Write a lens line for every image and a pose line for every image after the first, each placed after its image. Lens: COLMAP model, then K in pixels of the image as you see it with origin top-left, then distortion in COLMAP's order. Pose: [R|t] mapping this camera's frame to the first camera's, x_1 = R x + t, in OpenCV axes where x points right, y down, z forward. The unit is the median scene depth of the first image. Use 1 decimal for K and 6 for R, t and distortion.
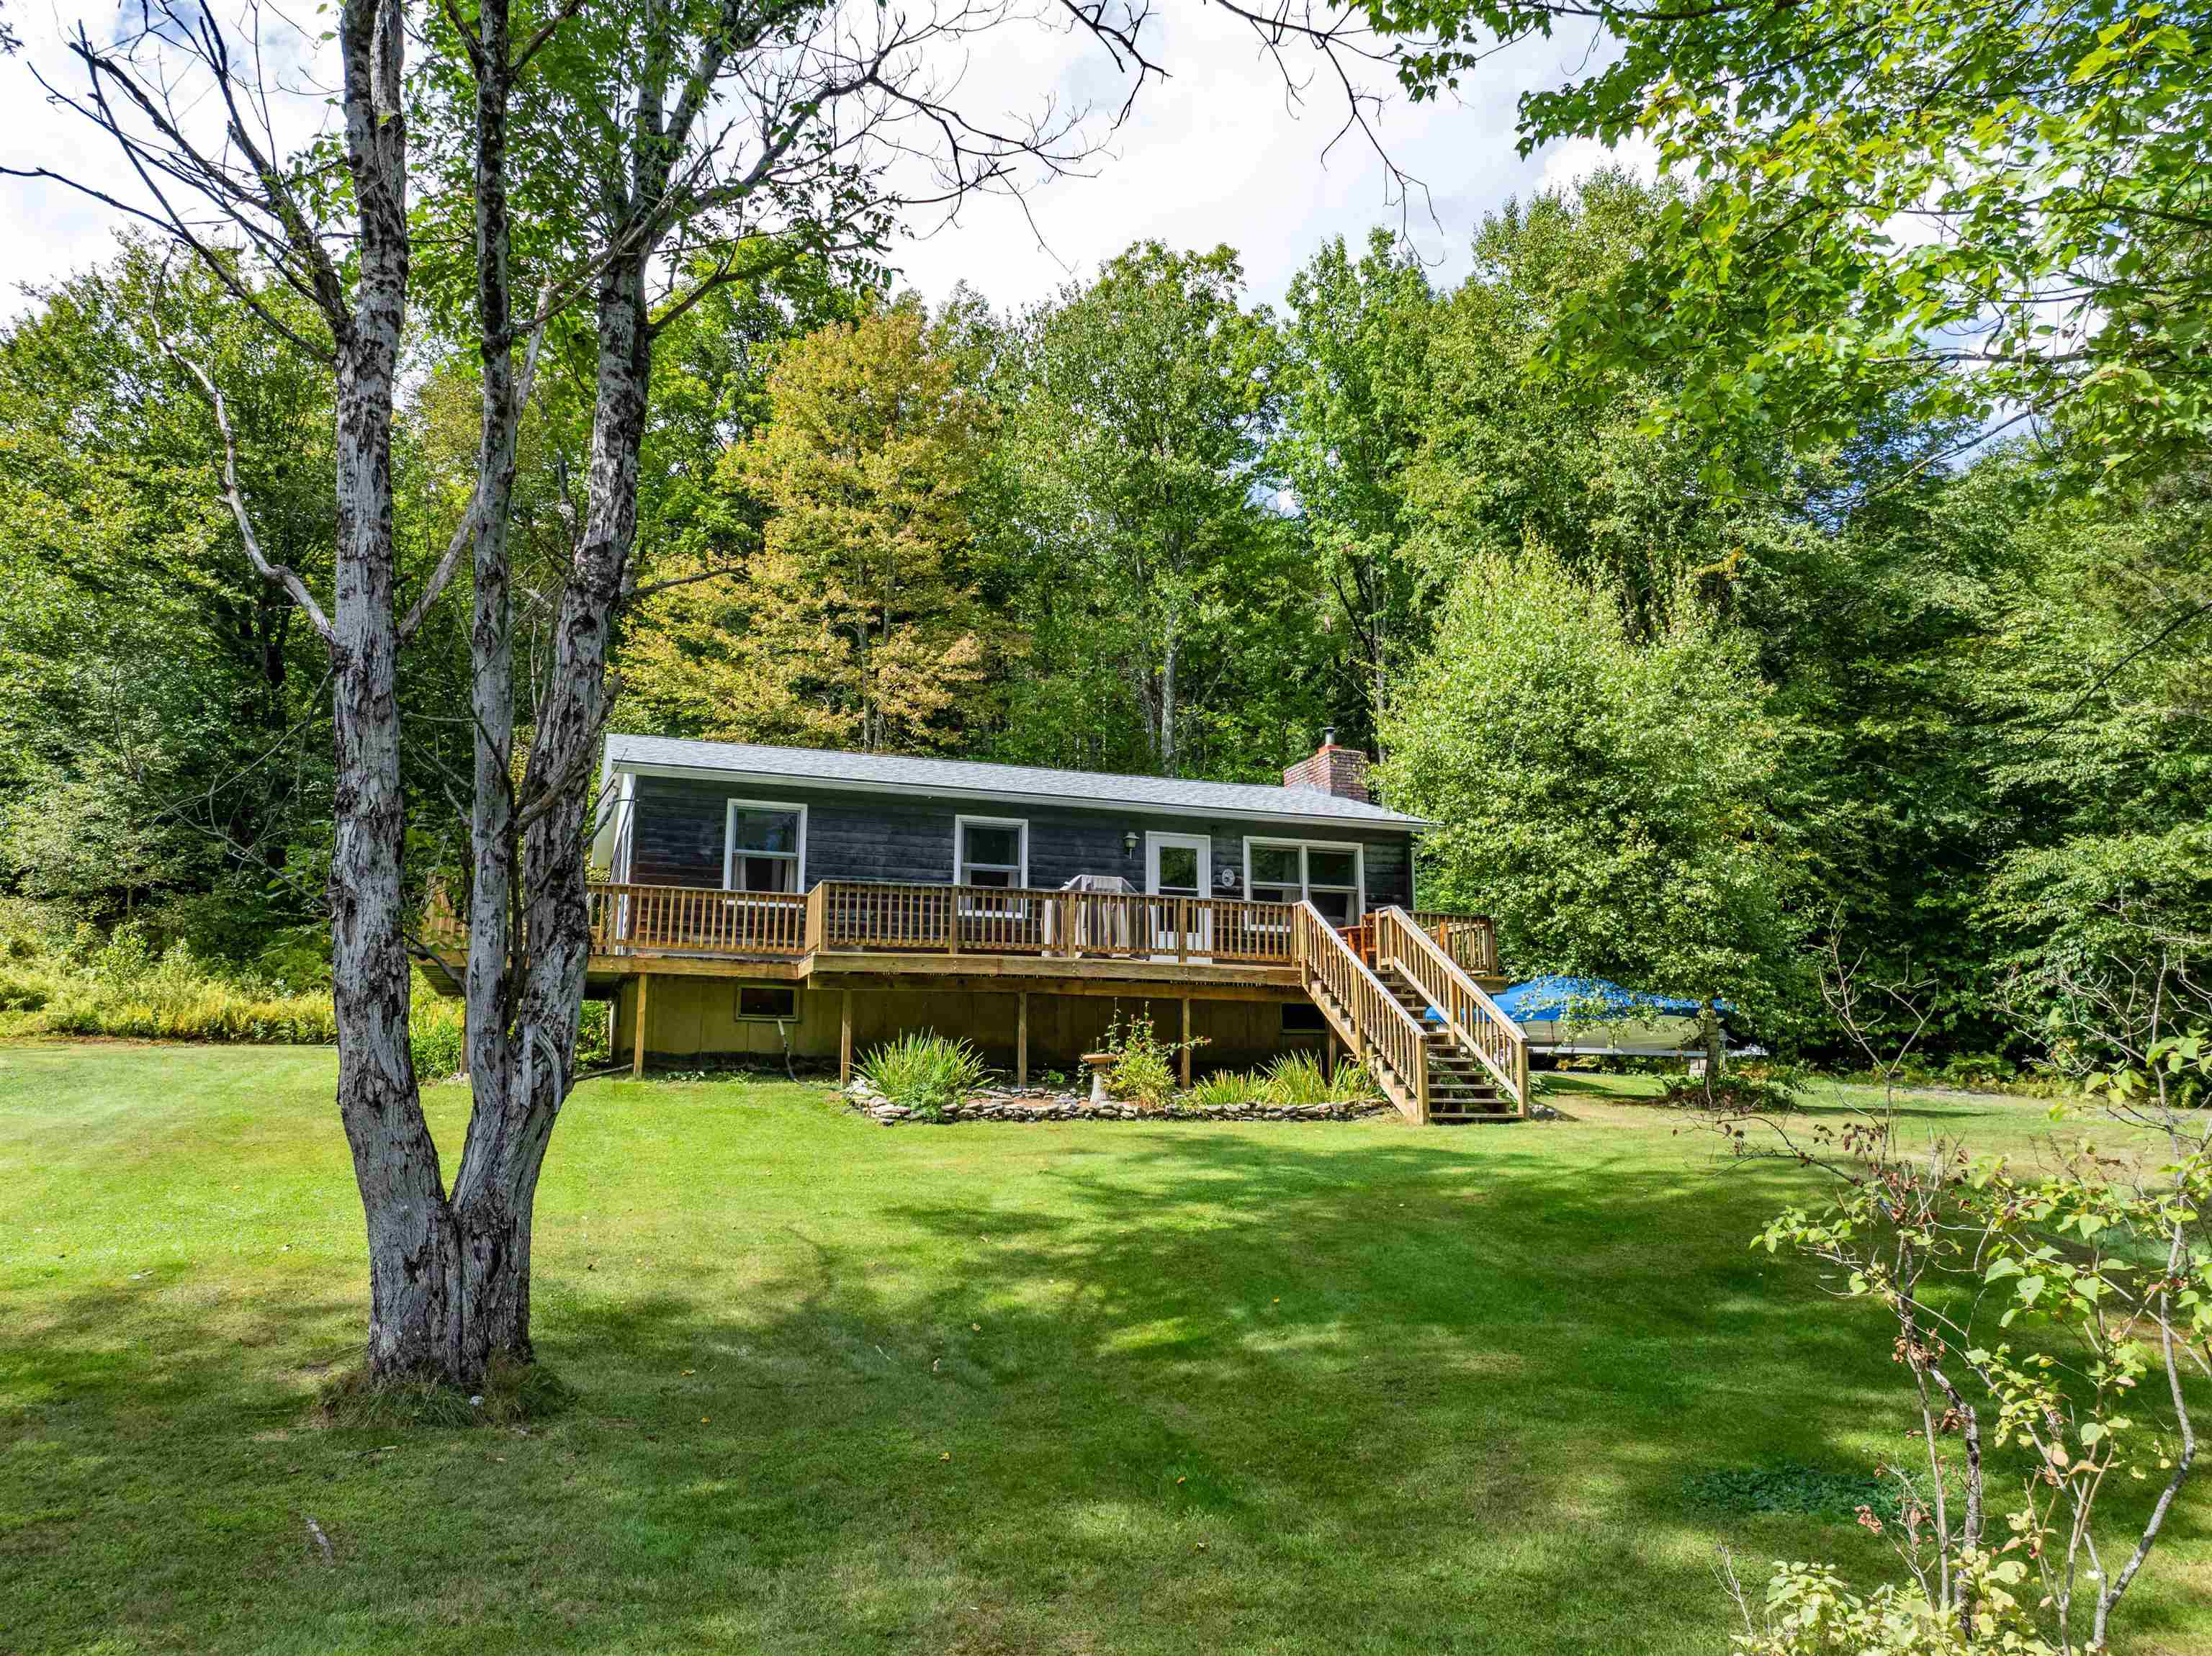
lens RADIAL K [[1574.3, 0, 1107.6], [0, 1574.3, 824.0], [0, 0, 1]] dist [-0.043854, 0.020897]
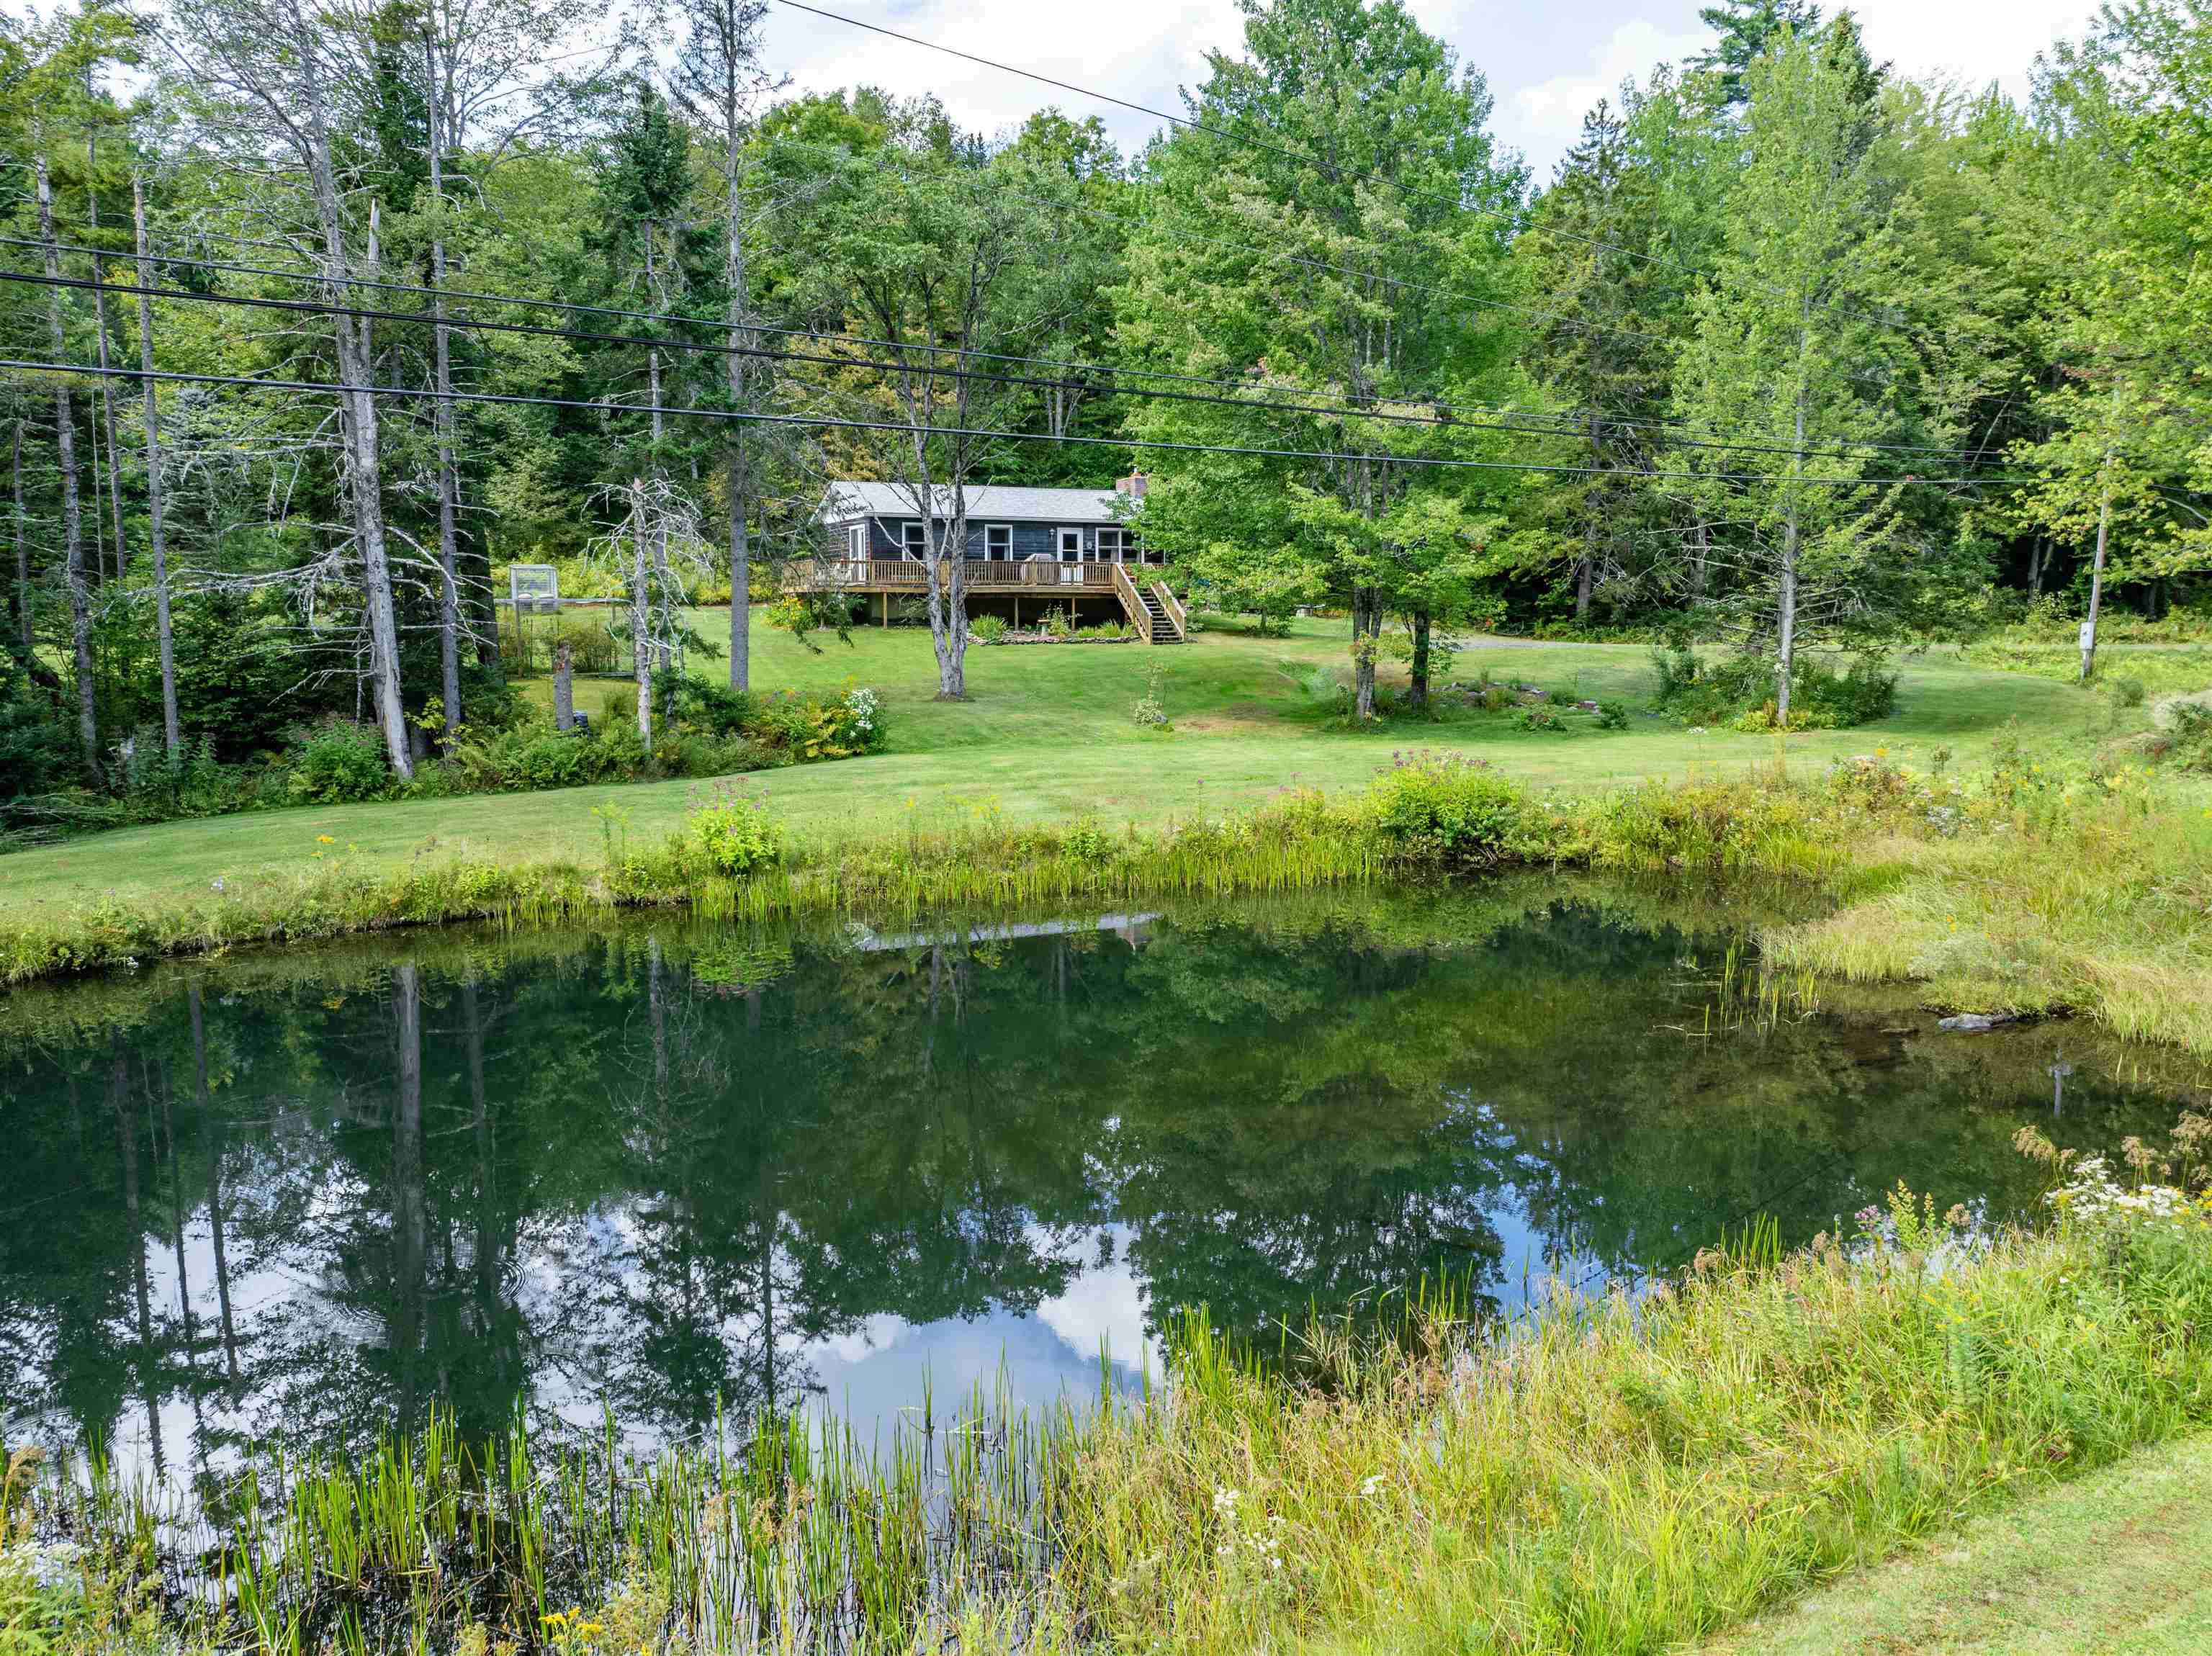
lens RADIAL K [[1574.3, 0, 1104.3], [0, 1574.3, 828.7], [0, 0, 1]] dist [-0.043854, 0.020897]
pose [[0.997013, -0.013812, 0.075991, -0.105892], [-0.011556, 0.946128, 0.323586, -0.379417], [-0.076366, -0.323498, 0.943142, -1.655827]]
